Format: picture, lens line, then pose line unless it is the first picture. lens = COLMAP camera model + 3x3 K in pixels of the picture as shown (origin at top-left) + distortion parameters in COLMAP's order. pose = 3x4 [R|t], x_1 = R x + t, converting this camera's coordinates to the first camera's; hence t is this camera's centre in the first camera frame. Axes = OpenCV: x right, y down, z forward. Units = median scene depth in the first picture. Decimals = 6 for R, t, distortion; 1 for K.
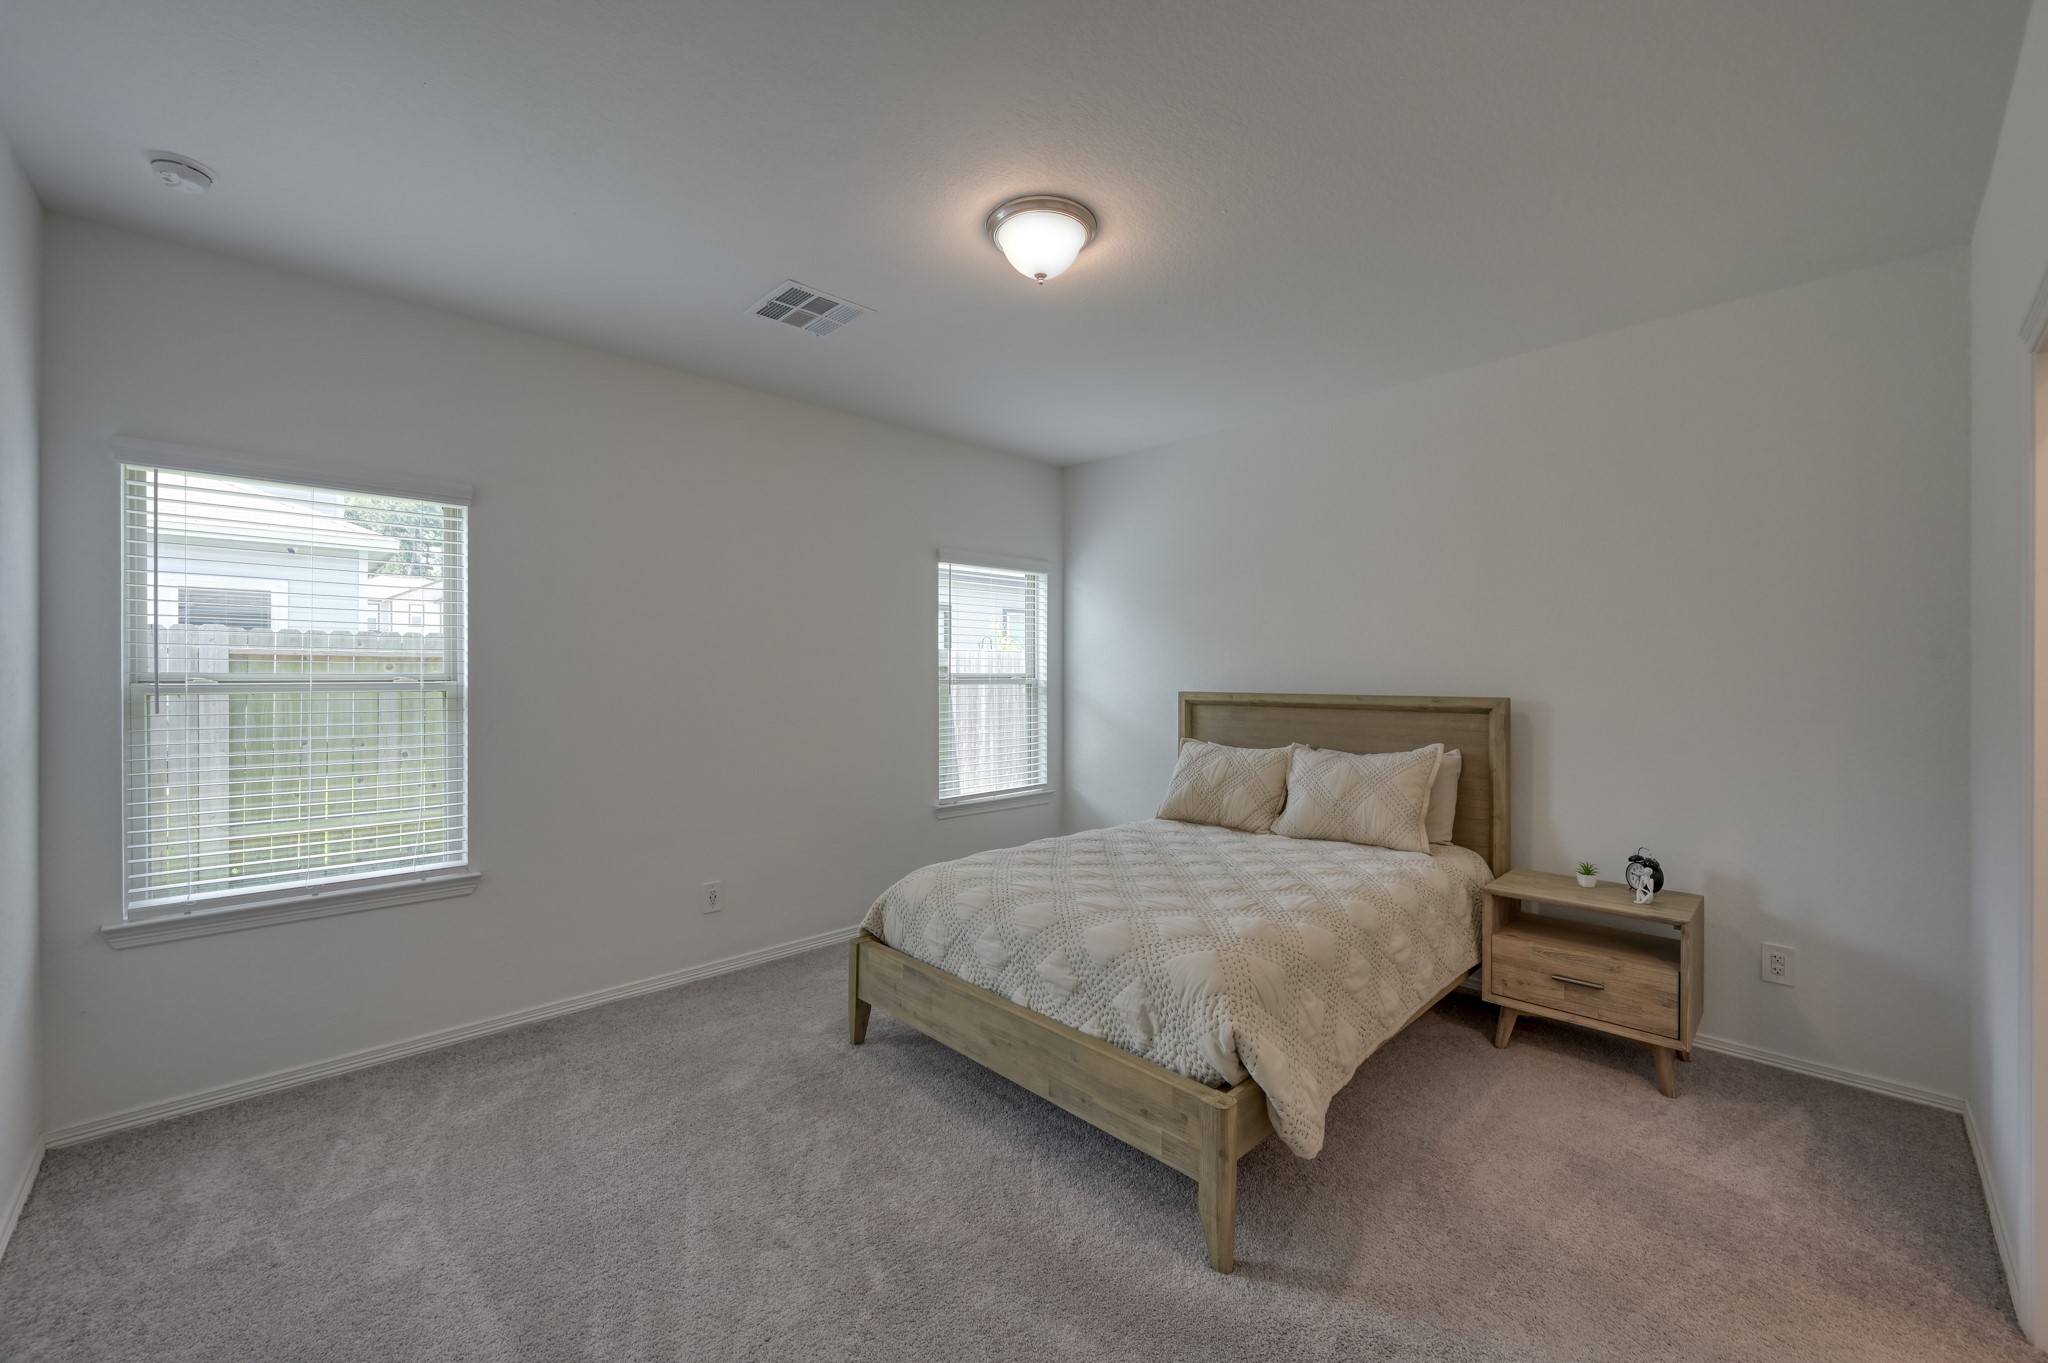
lens RADIAL K [[802.7, 0, 1024.0], [0, 802.7, 681.5], [0, 0, 1]] dist [-0.001790, 0.000092]
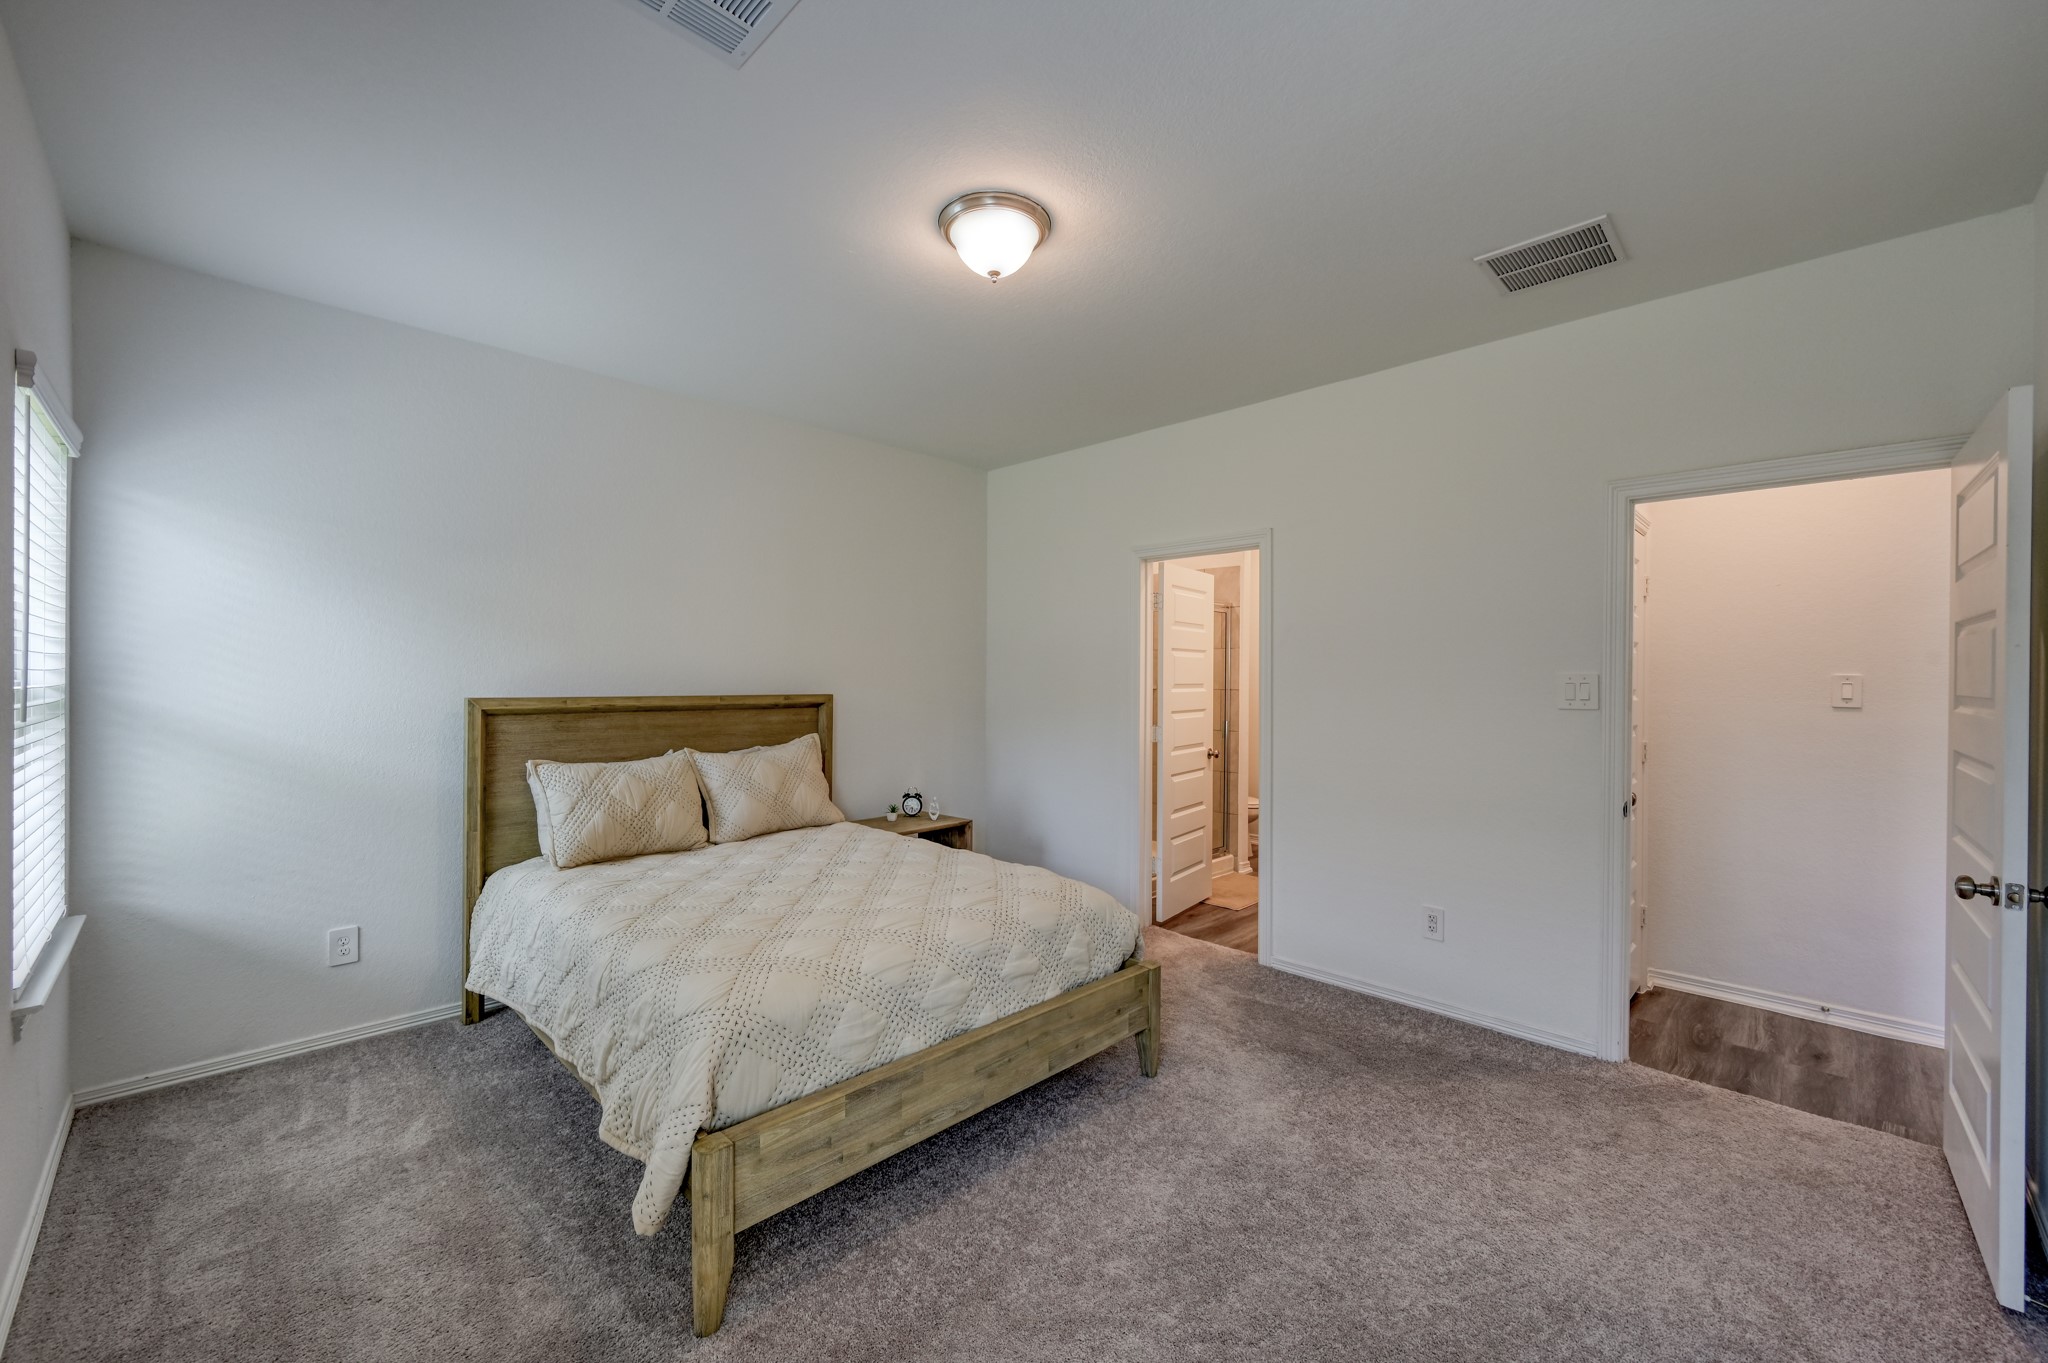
lens RADIAL K [[802.7, 0, 1024.0], [0, 802.7, 681.5], [0, 0, 1]] dist [-0.001790, 0.000092]
pose [[-0.017708, -0.007662, 0.999814, -0.812018], [0.000230, 0.999971, 0.007668, -0.011846], [-0.999843, 0.000366, -0.017706, 0.822071]]
